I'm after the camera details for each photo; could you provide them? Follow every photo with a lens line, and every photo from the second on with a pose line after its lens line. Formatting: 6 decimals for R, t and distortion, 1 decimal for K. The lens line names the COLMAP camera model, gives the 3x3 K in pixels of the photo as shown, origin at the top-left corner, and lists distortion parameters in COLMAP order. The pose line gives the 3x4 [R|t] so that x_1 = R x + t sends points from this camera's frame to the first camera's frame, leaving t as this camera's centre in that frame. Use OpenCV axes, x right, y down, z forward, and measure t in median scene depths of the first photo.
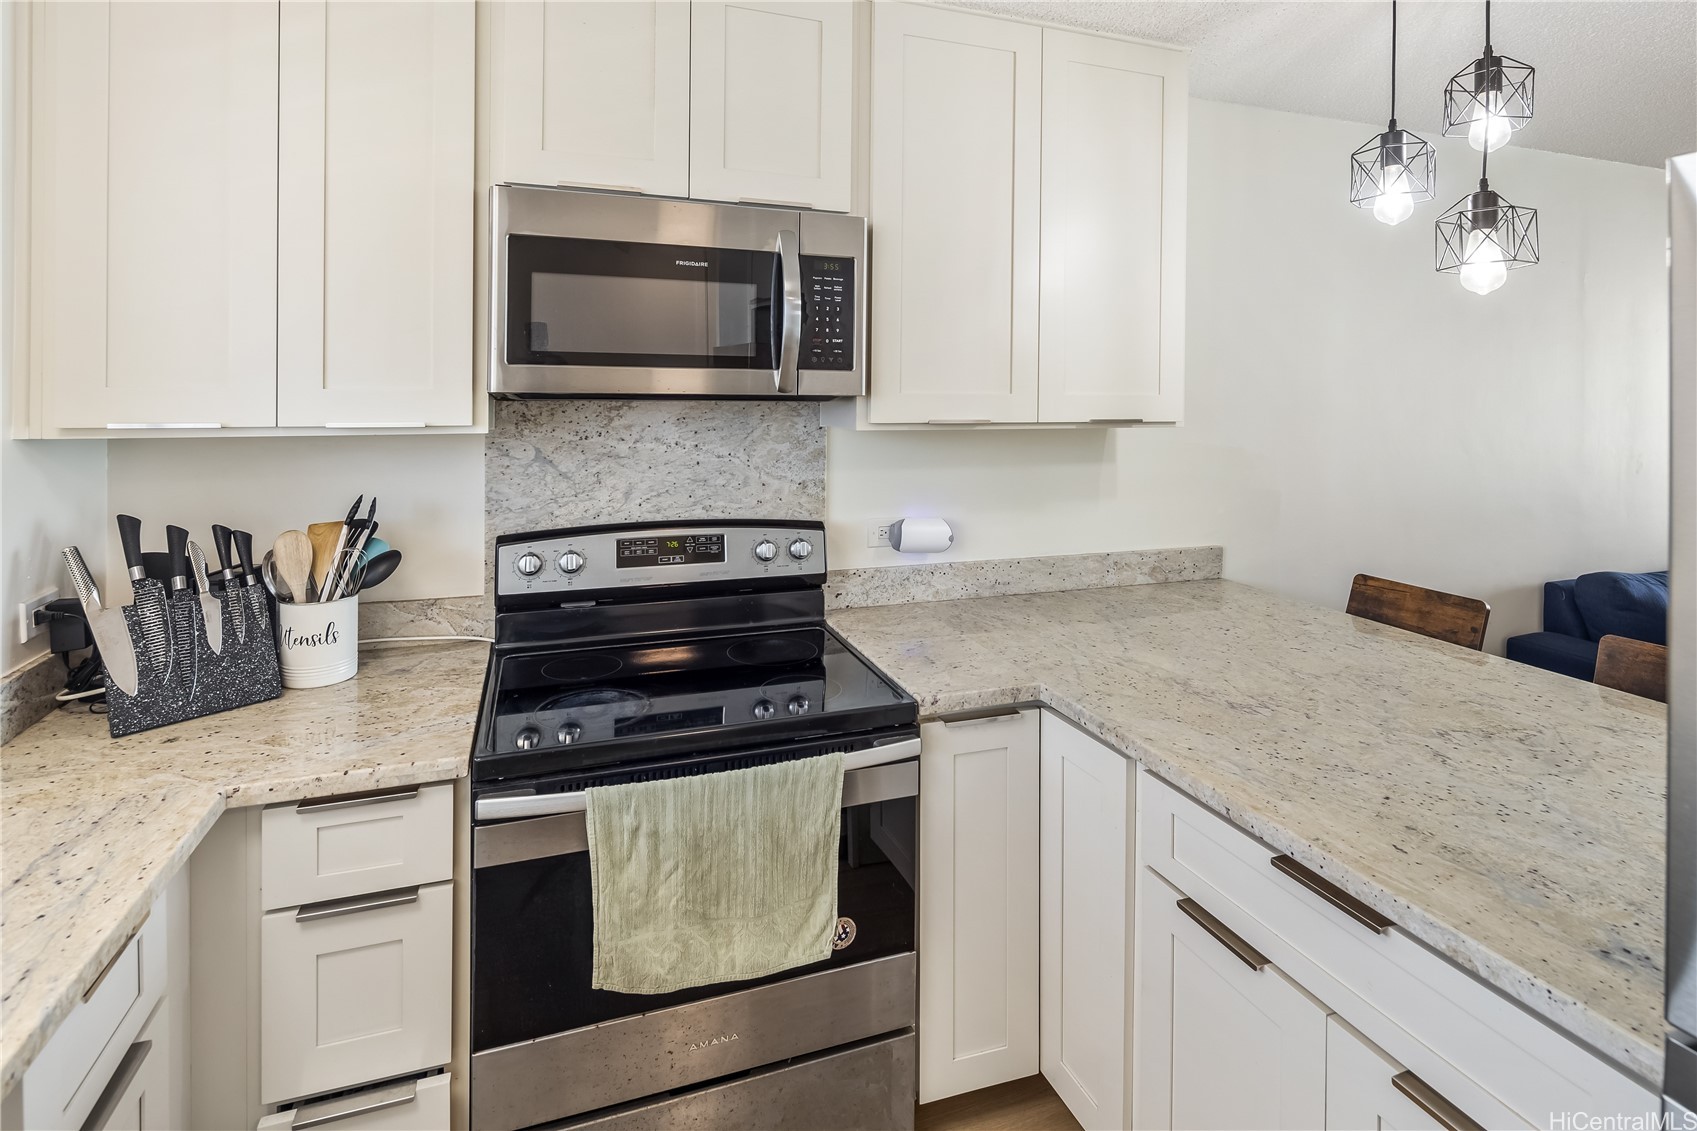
lens RADIAL K [[833.8, 0, 897.8], [0, 833.8, 388.7], [0, 0, 1]] dist [0.002496, -0.005530]
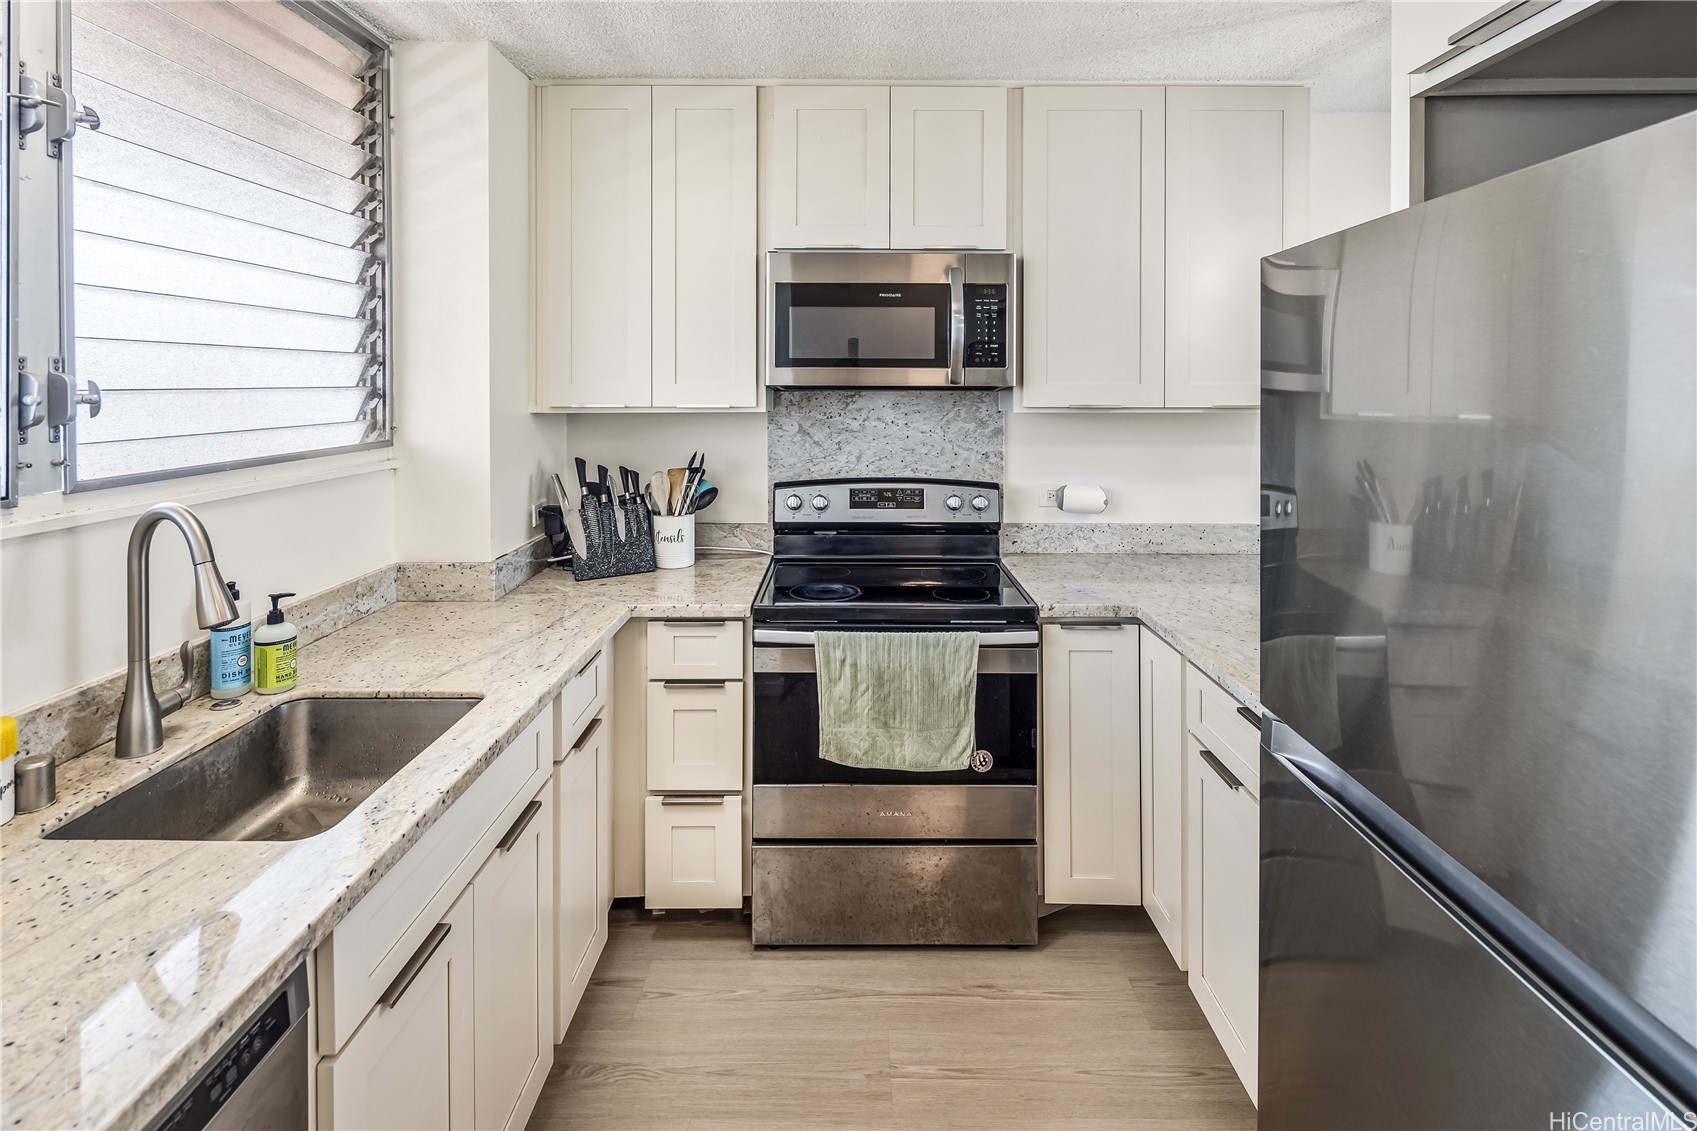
lens RADIAL K [[834.3, 0, 846.5], [0, 834.3, 376.2], [0, 0, 1]] dist [0.003623, -0.000317]
pose [[0.921260, -0.010885, -0.388795, 0.234680], [0.007954, 0.999927, -0.009149, 0.002576], [0.388866, 0.005336, 0.921279, -0.345212]]
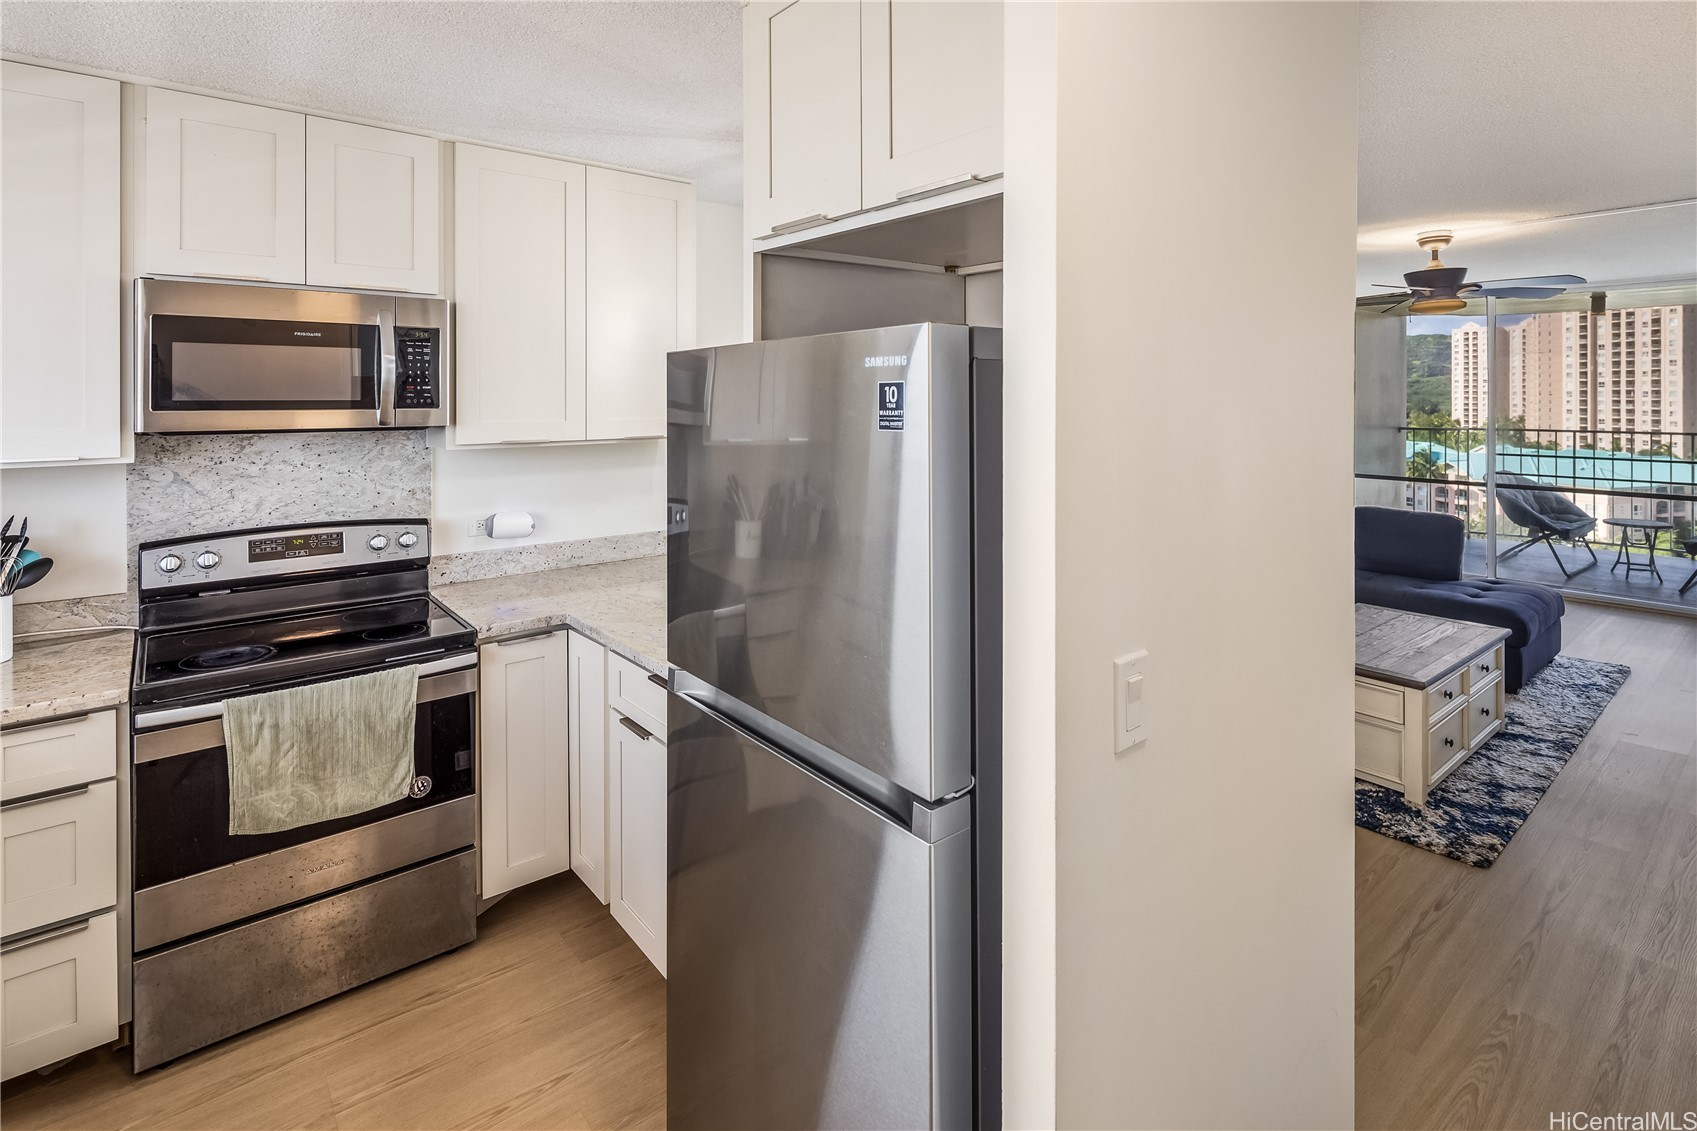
lens RADIAL K [[833.5, 0, 839.6], [0, 833.5, 385.6], [0, 0, 1]] dist [0.001662, -0.006493]
pose [[0.960886, -0.012812, 0.276649, 0.209347], [0.015080, 0.999868, -0.006070, -0.041717], [-0.276535, 0.010004, 0.960952, -0.549120]]
